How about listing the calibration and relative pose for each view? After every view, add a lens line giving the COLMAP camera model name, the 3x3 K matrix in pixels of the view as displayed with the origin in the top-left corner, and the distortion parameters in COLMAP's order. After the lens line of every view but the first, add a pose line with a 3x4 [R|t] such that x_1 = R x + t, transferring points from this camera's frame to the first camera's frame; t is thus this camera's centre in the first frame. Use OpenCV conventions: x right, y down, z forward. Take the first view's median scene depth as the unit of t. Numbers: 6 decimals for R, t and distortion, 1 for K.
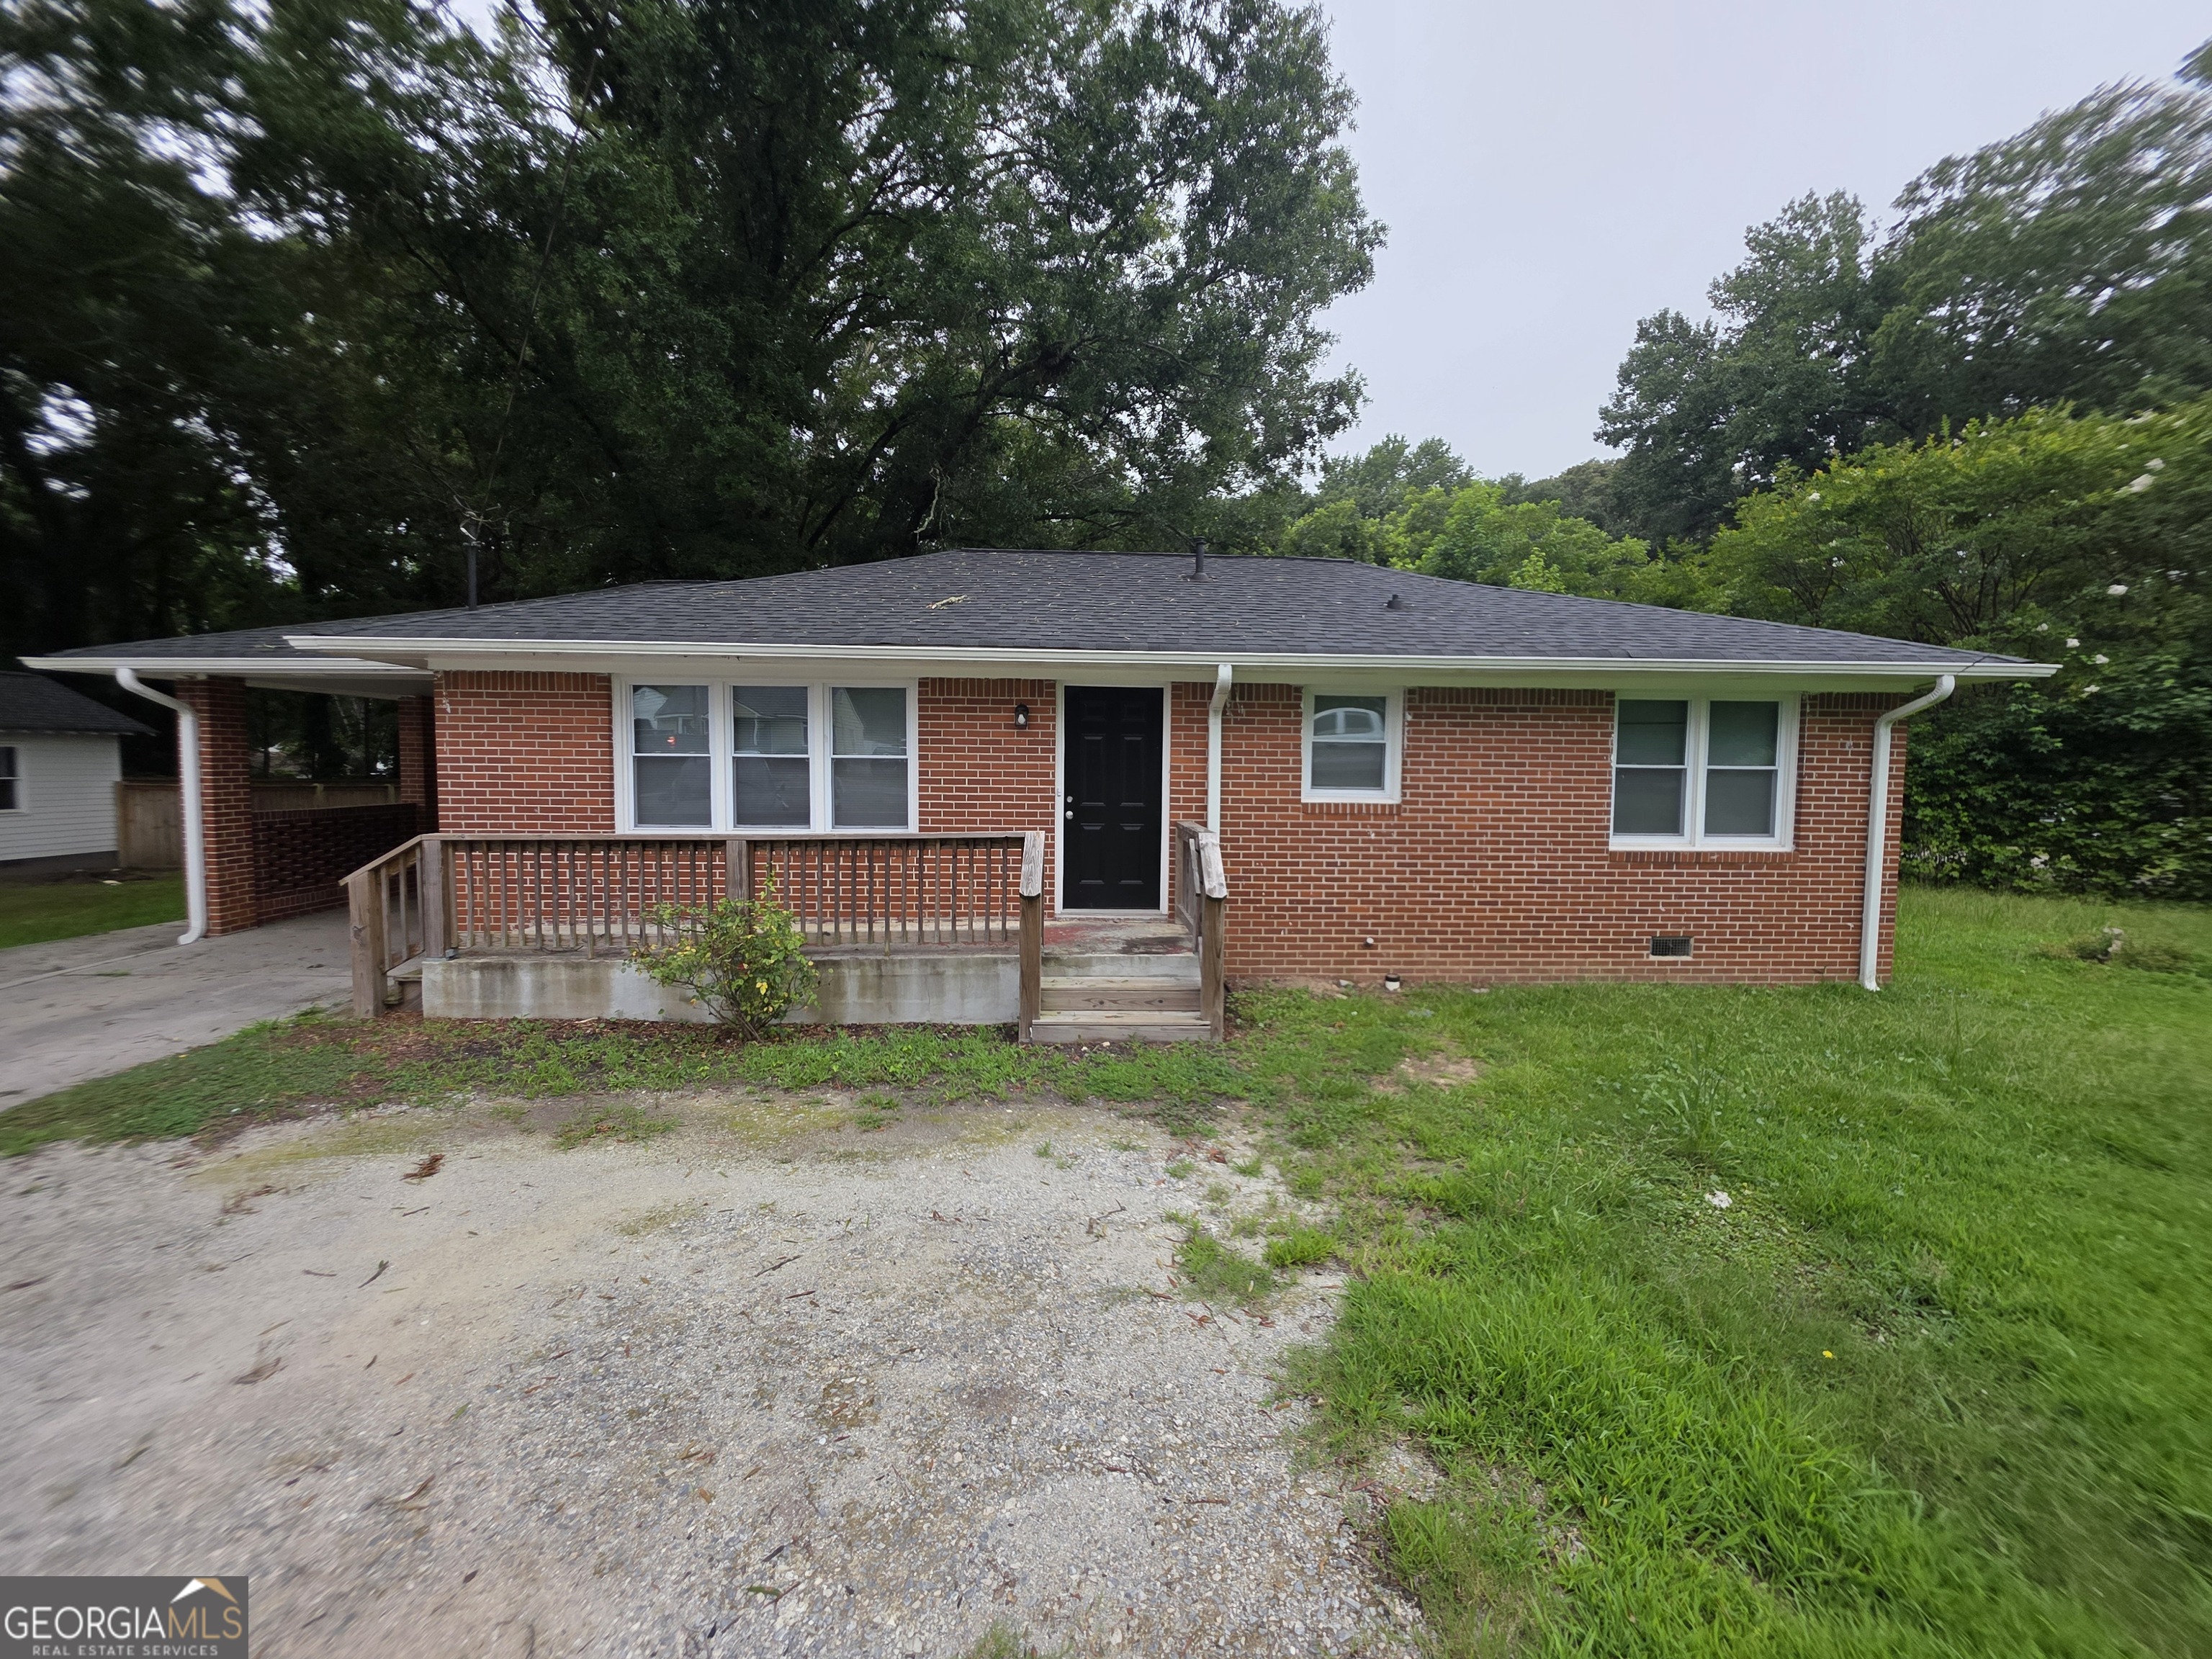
lens RADIAL K [[884.2, 0, 1106.3], [0, 884.2, 821.3], [0, 0, 1]] dist [-0.002639, 0.001234]
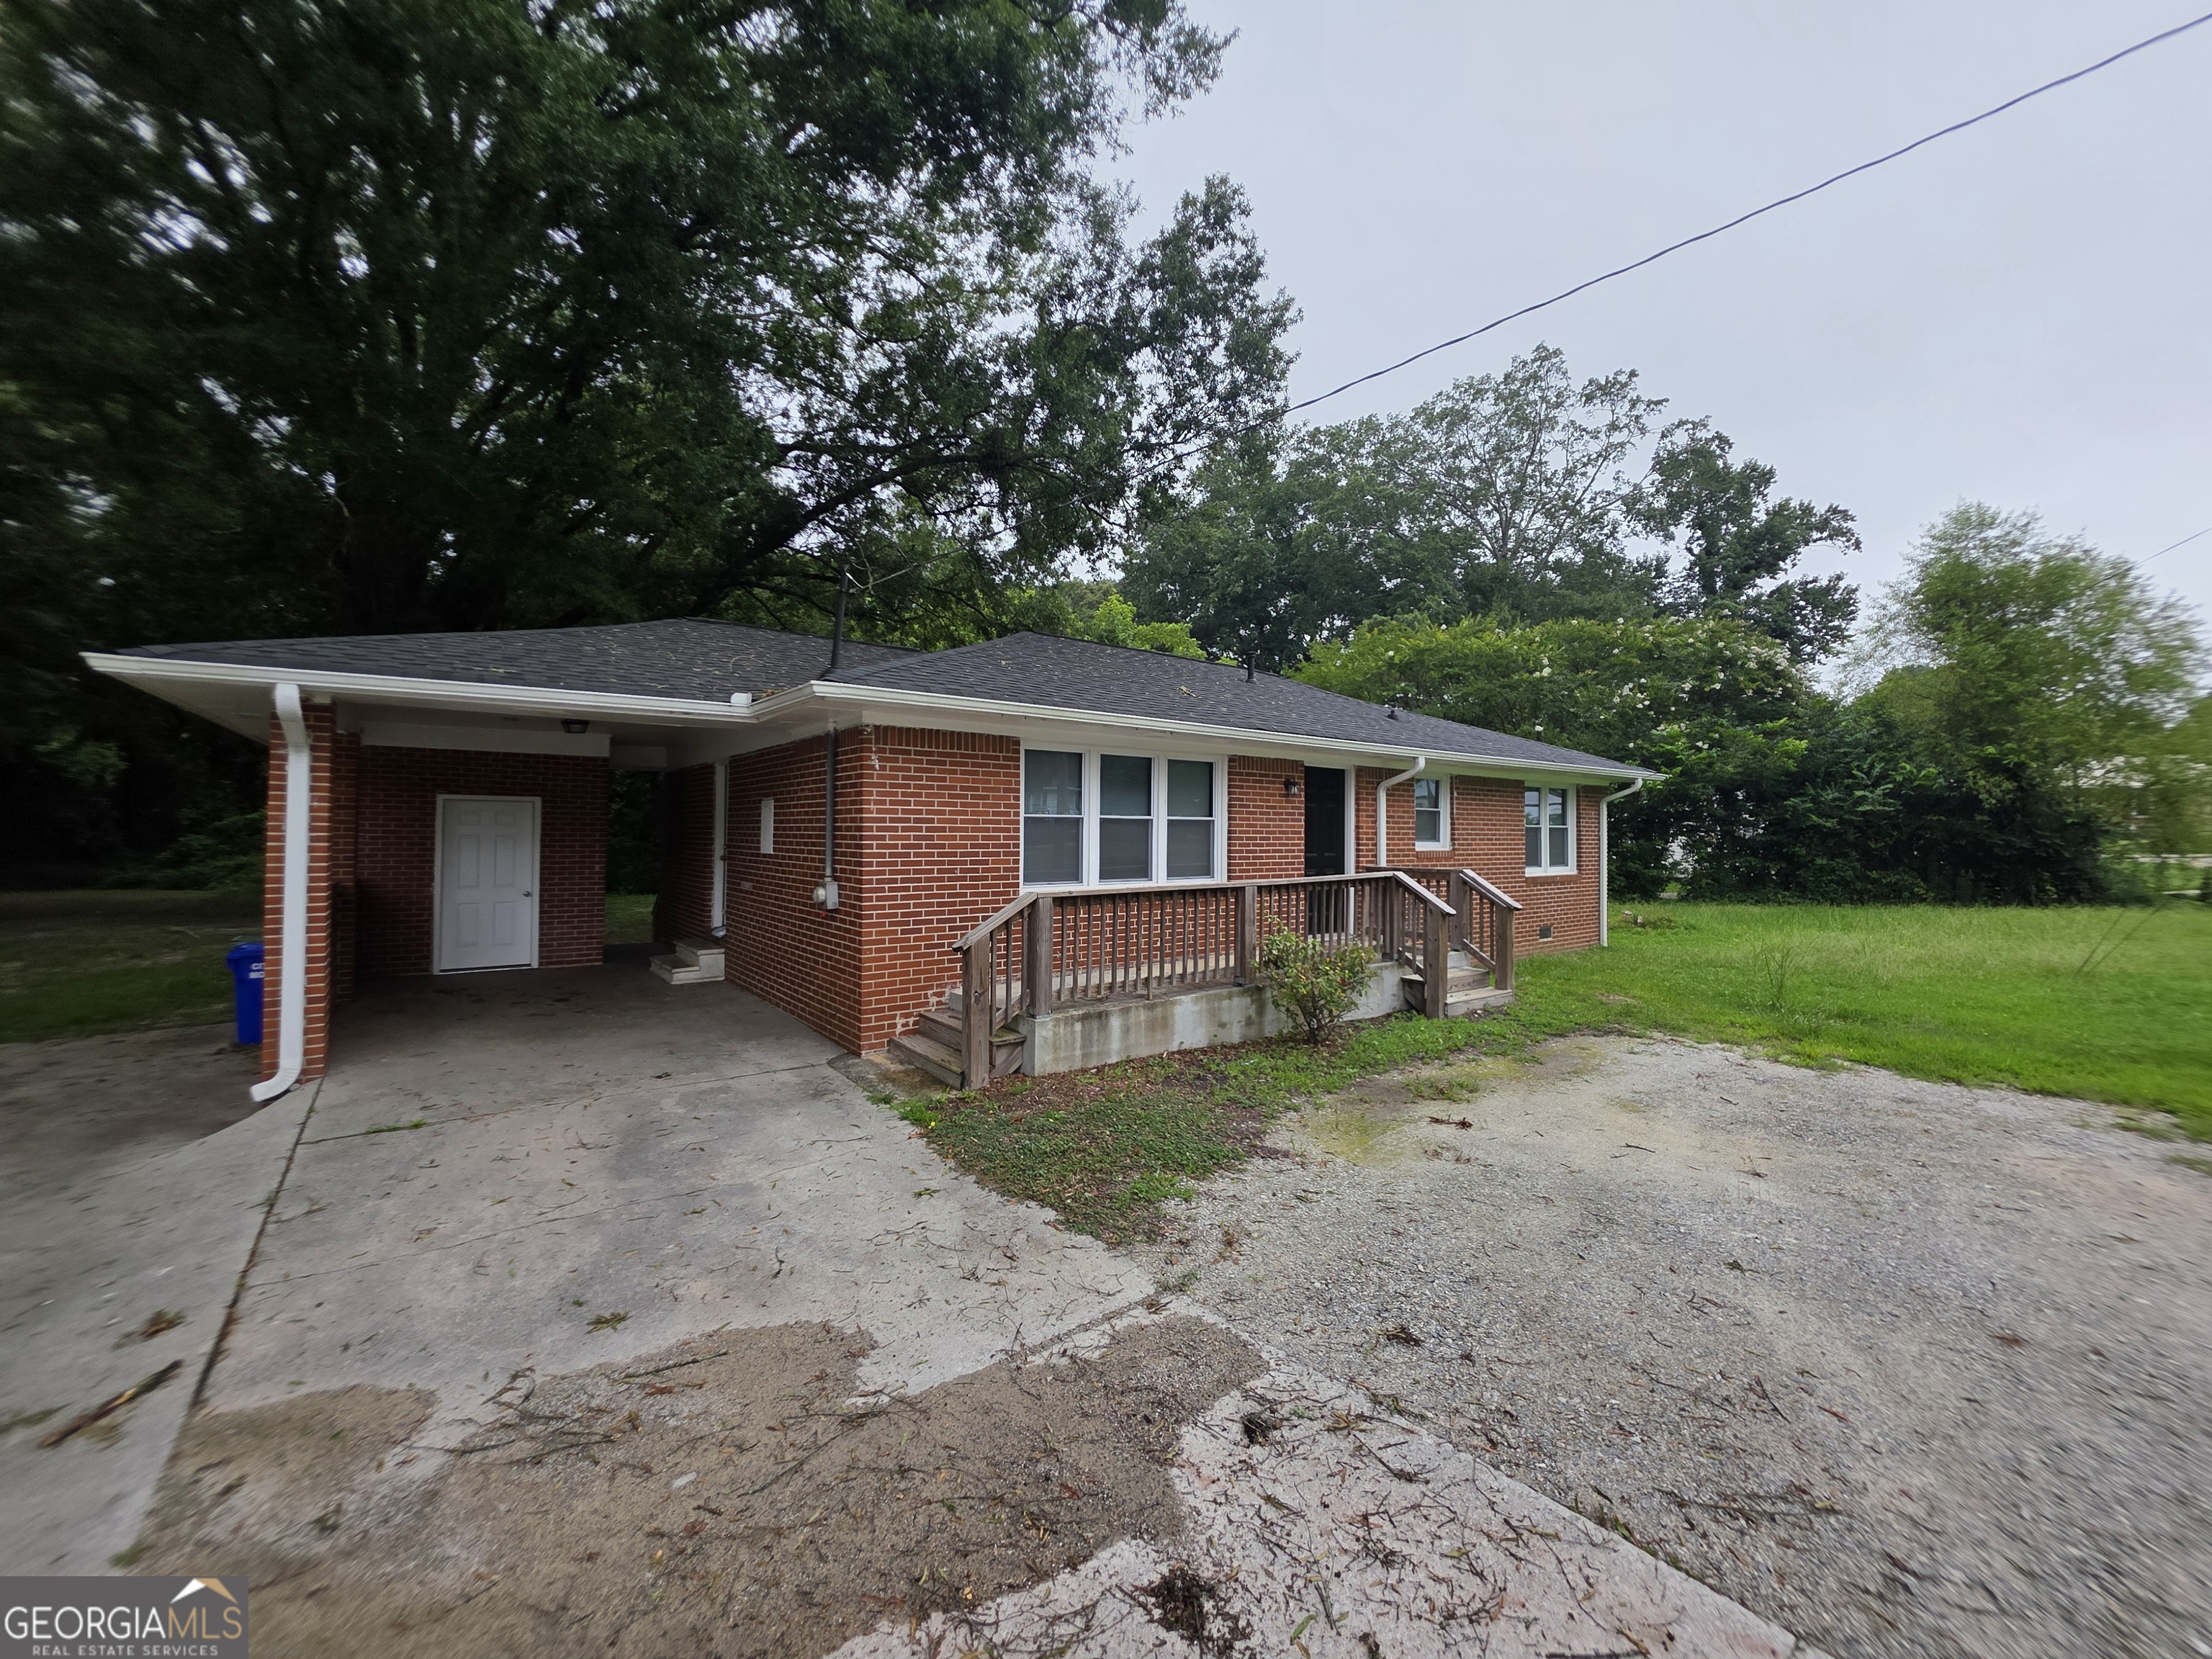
lens RADIAL K [[884.2, 0, 1104.2], [0, 884.2, 828.3], [0, 0, 1]] dist [-0.002639, 0.001234]
pose [[0.820914, -0.002033, 0.571048, -1.078055], [0.041555, 0.997555, -0.056186, 0.001738], [-0.569538, 0.069854, 0.818991, 0.100257]]
